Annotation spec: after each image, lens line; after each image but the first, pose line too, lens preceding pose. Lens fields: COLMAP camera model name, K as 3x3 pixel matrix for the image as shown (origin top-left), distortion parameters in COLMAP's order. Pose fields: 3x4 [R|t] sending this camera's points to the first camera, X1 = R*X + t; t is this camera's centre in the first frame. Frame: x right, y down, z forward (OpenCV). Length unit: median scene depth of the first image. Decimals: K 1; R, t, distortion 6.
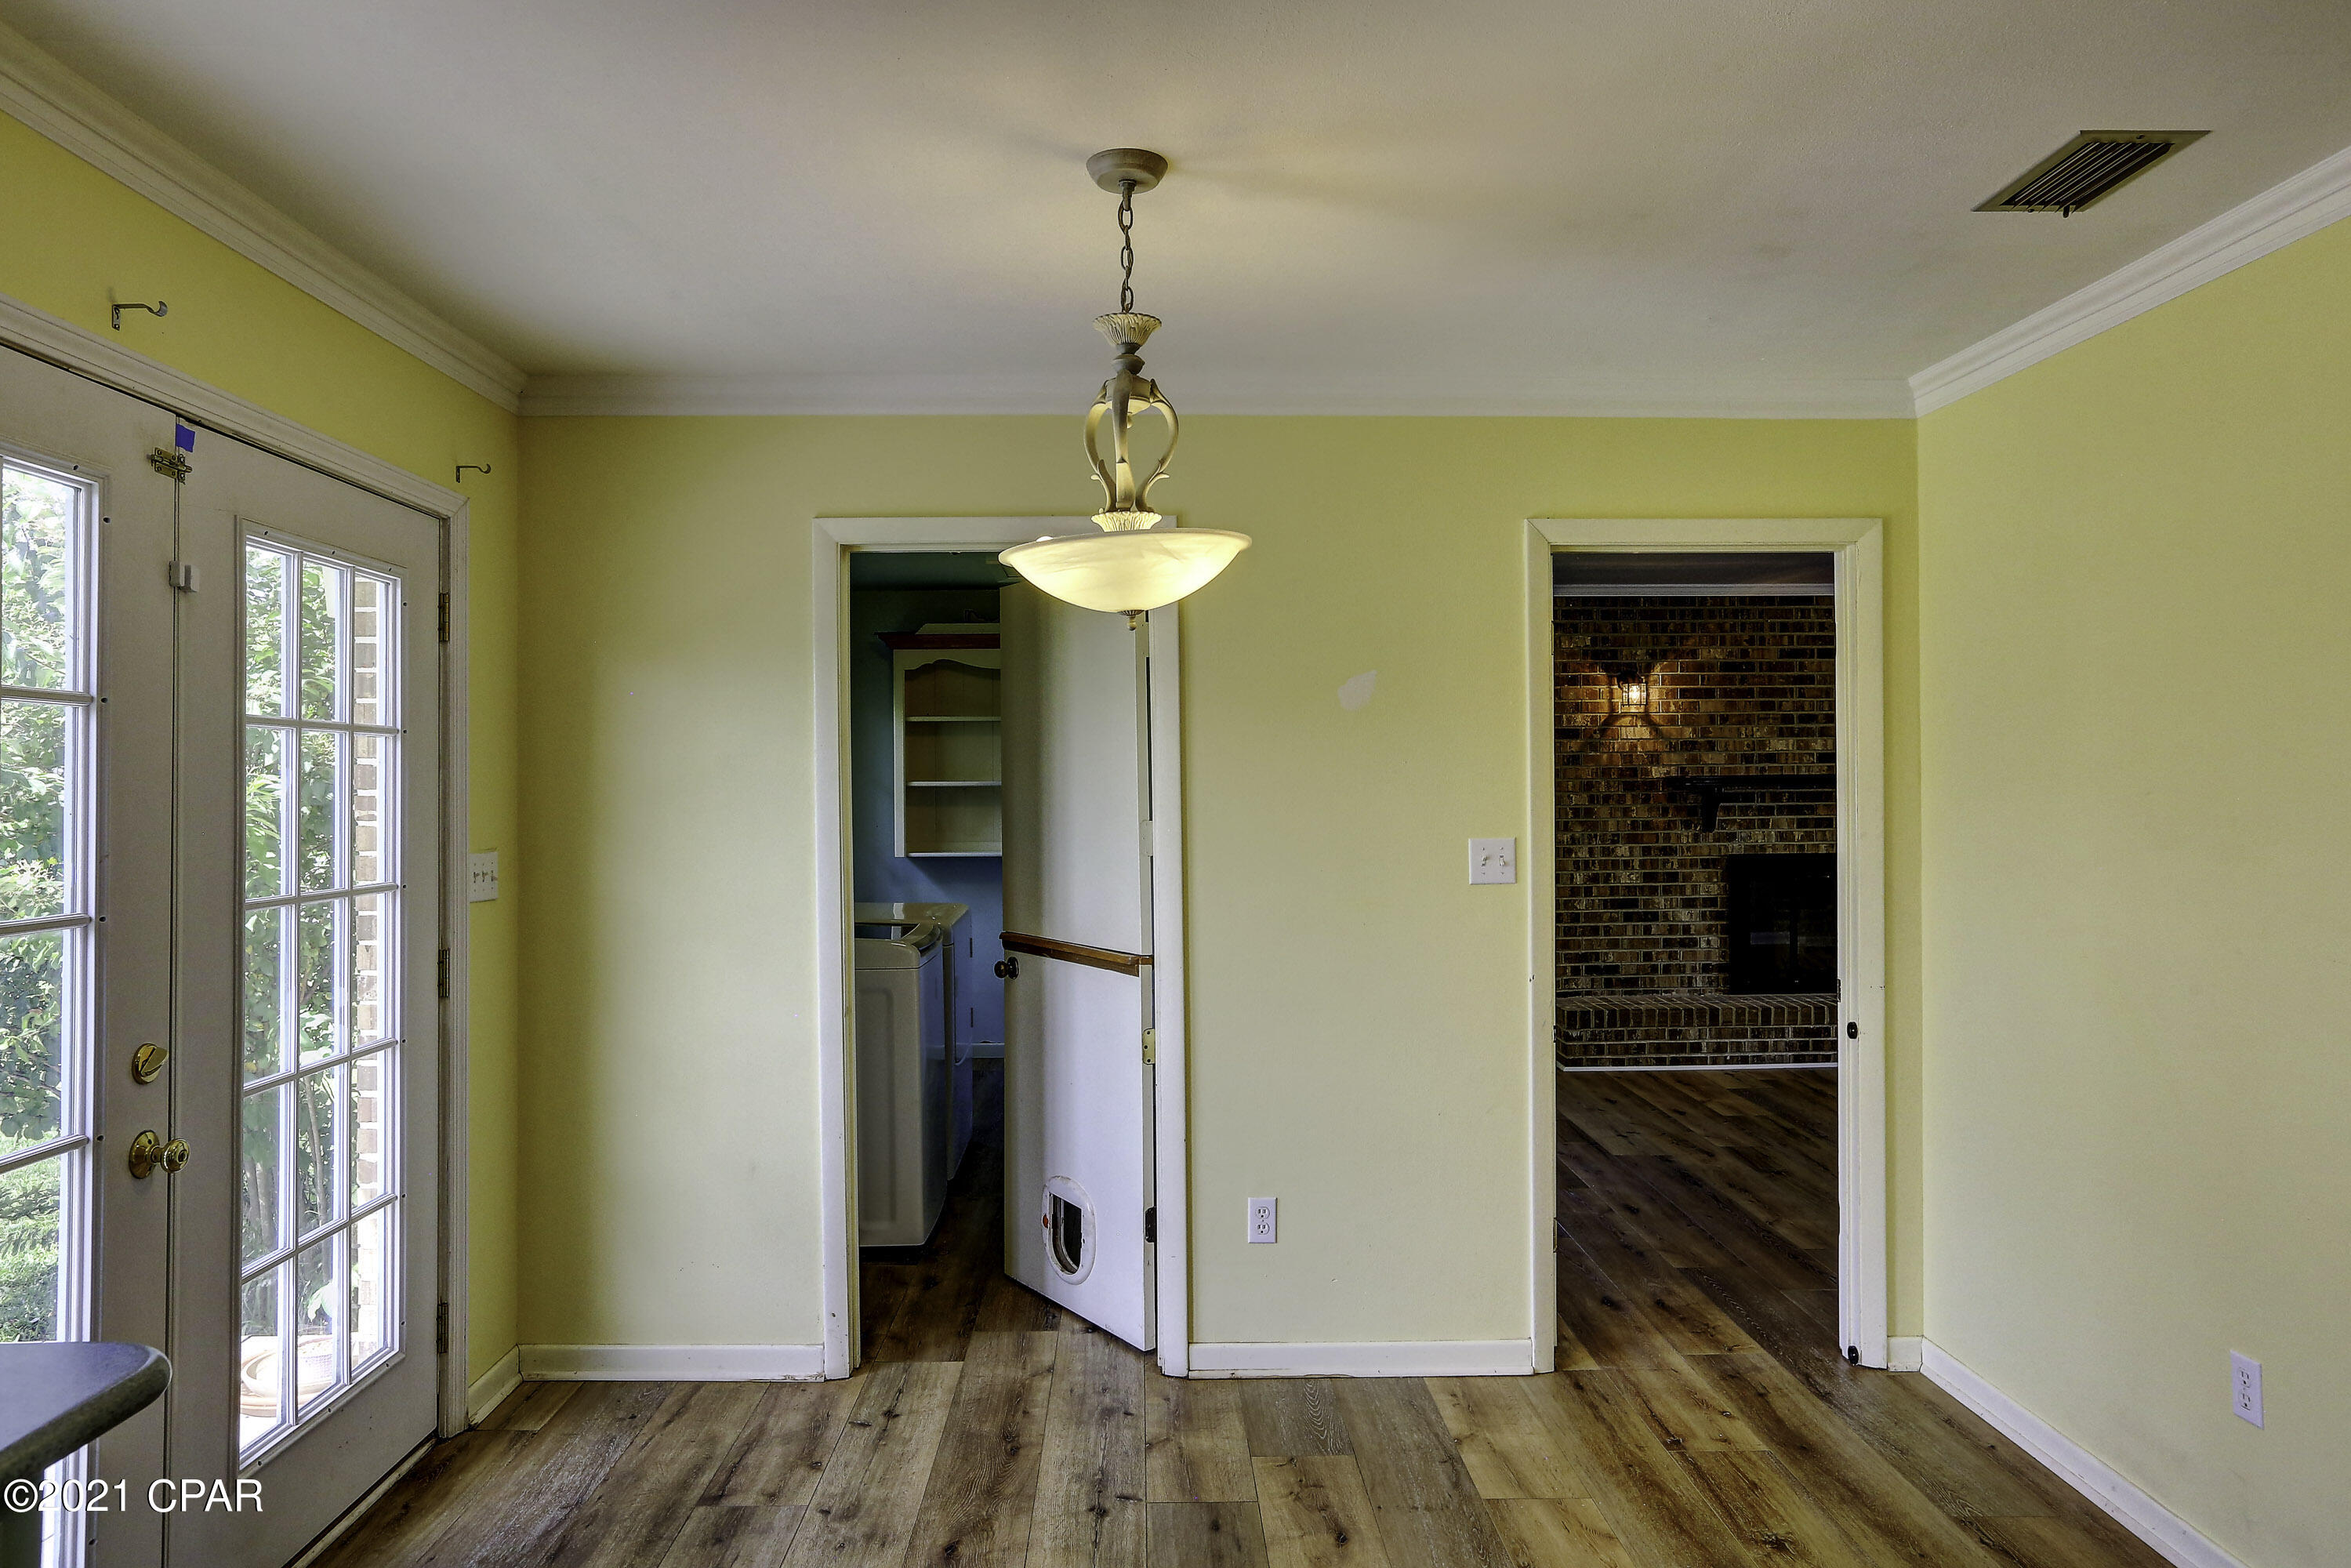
lens RADIAL K [[1486.1, 0, 1160.1], [0, 1486.1, 781.2], [0, 0, 1]] dist [-0.036134, 0.001345]
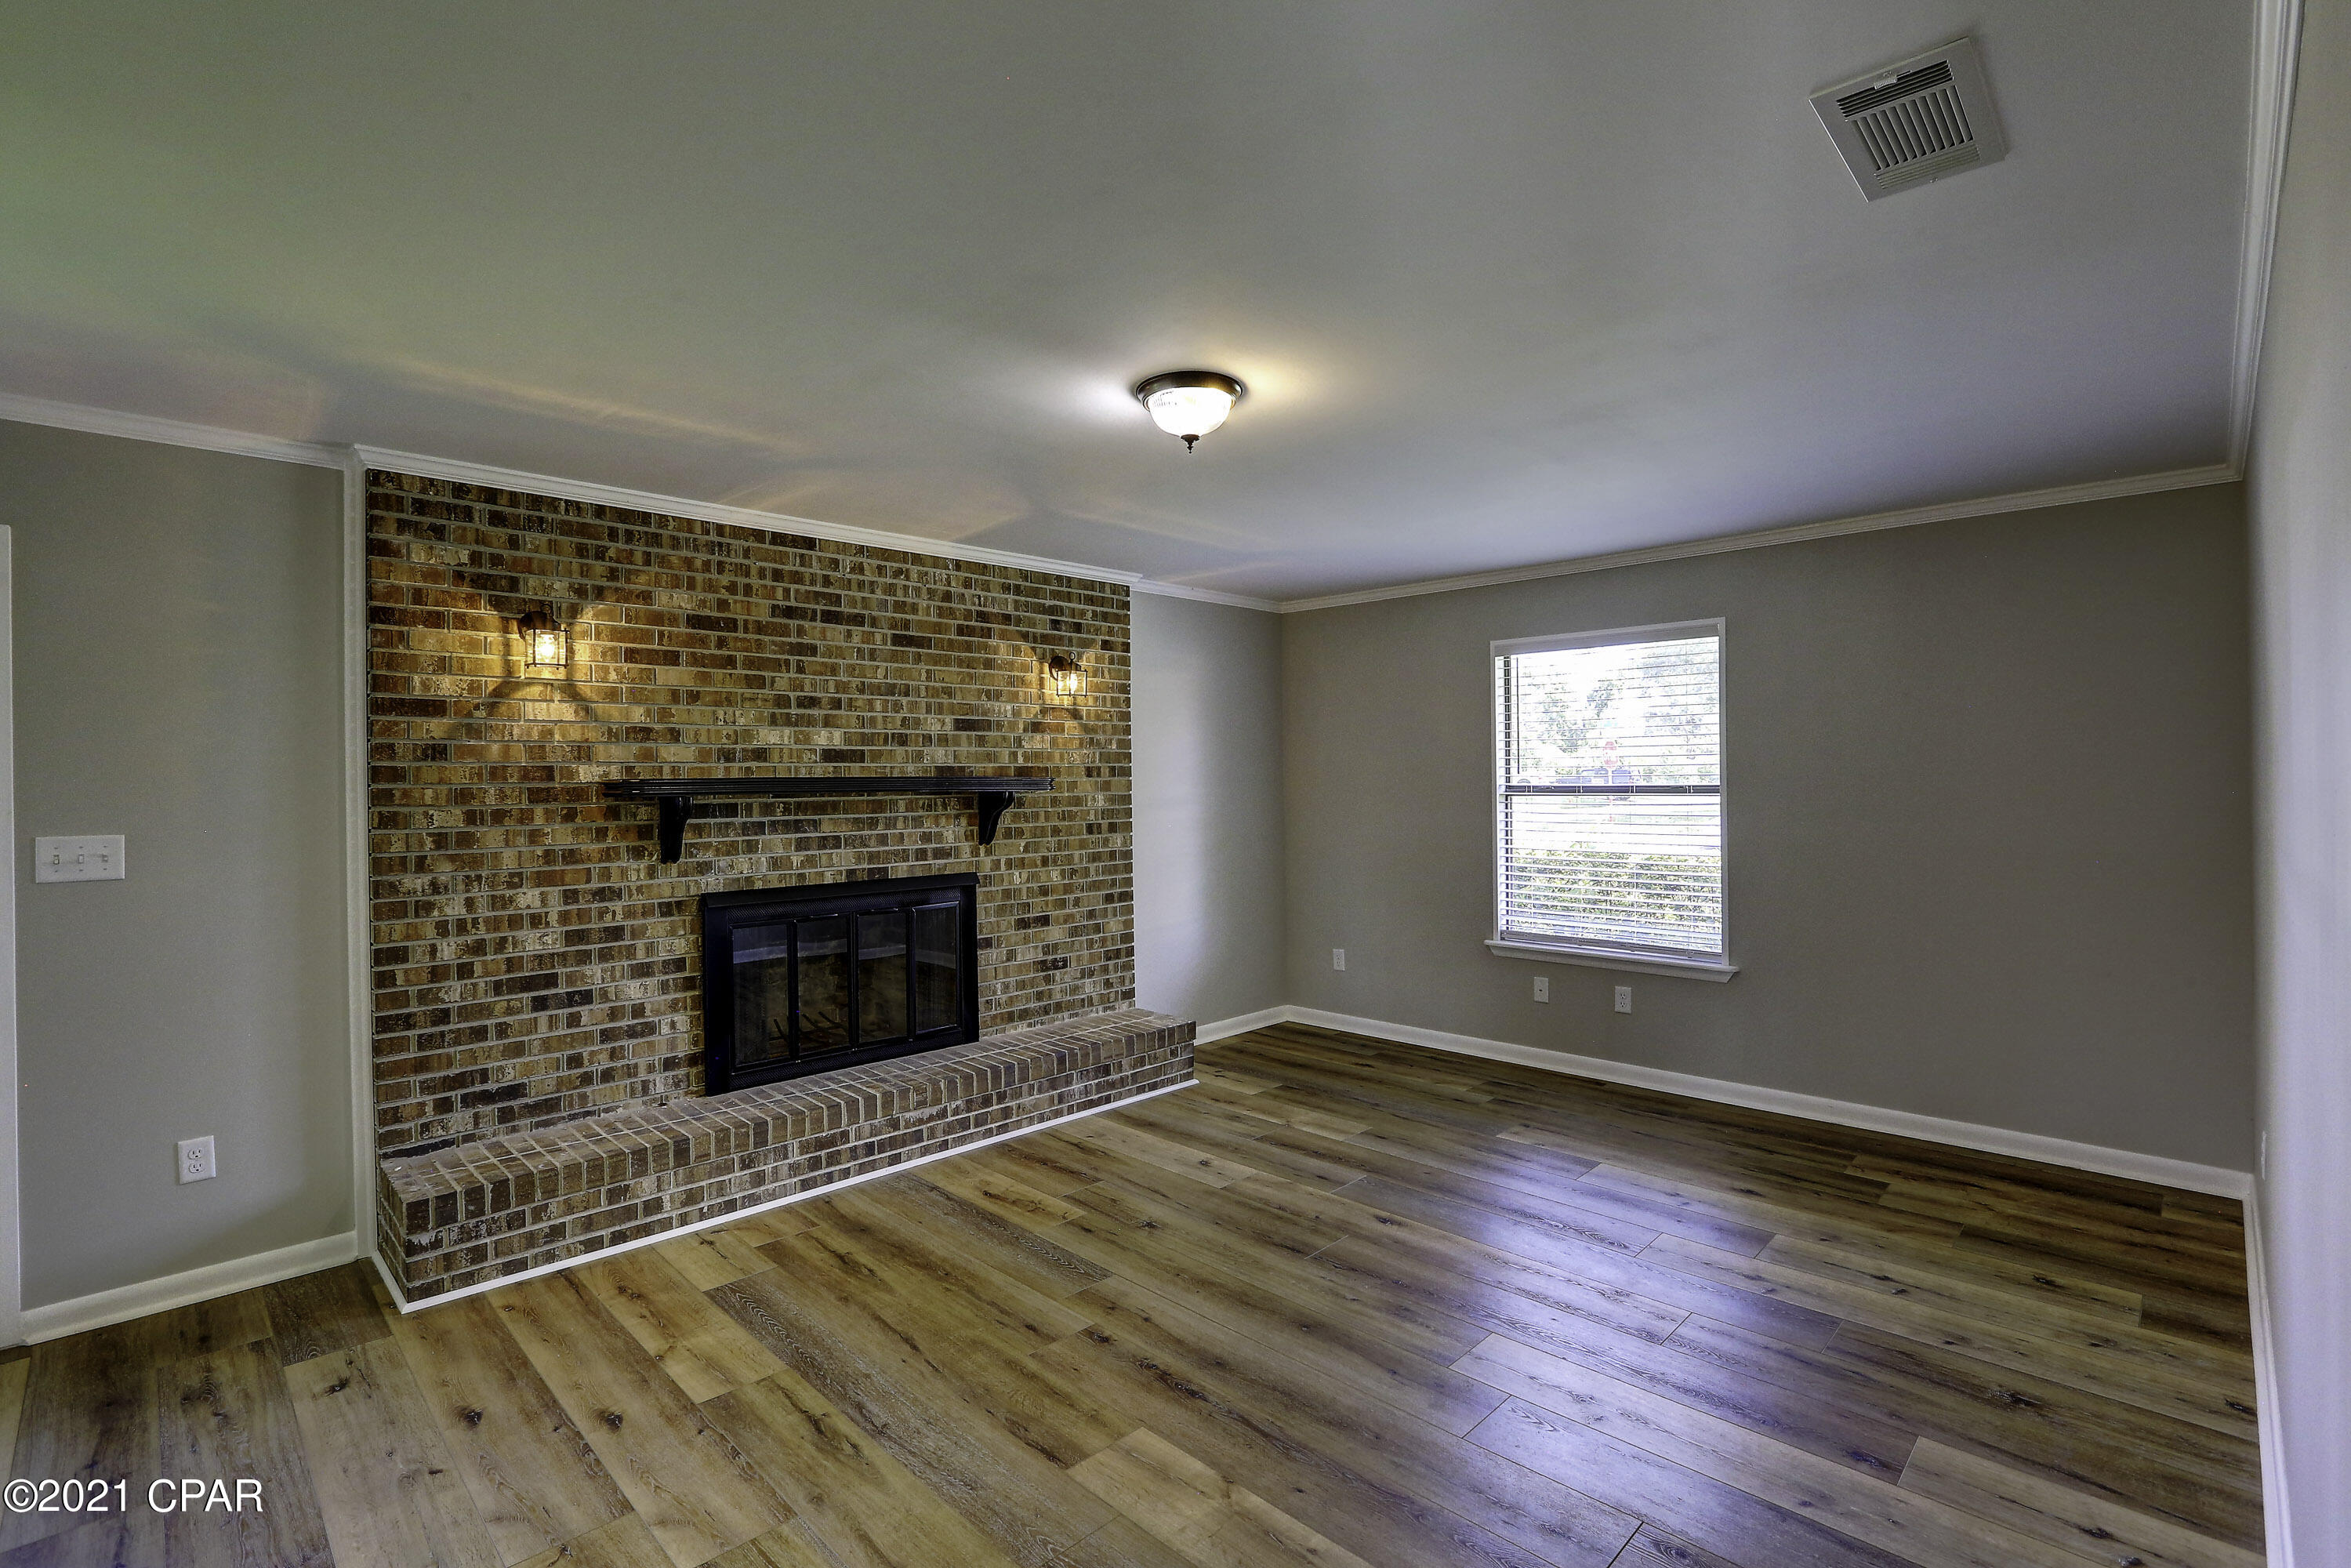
lens RADIAL K [[1066.3, 0, 1157.9], [0, 1066.3, 789.4], [0, 0, 1]] dist [-0.021119, 0.002054]
pose [[0.716401, -0.004128, 0.697677, 0.191265], [0.007956, 0.999966, -0.002253, 0.003918], [-0.697643, 0.007165, 0.716409, 0.494674]]
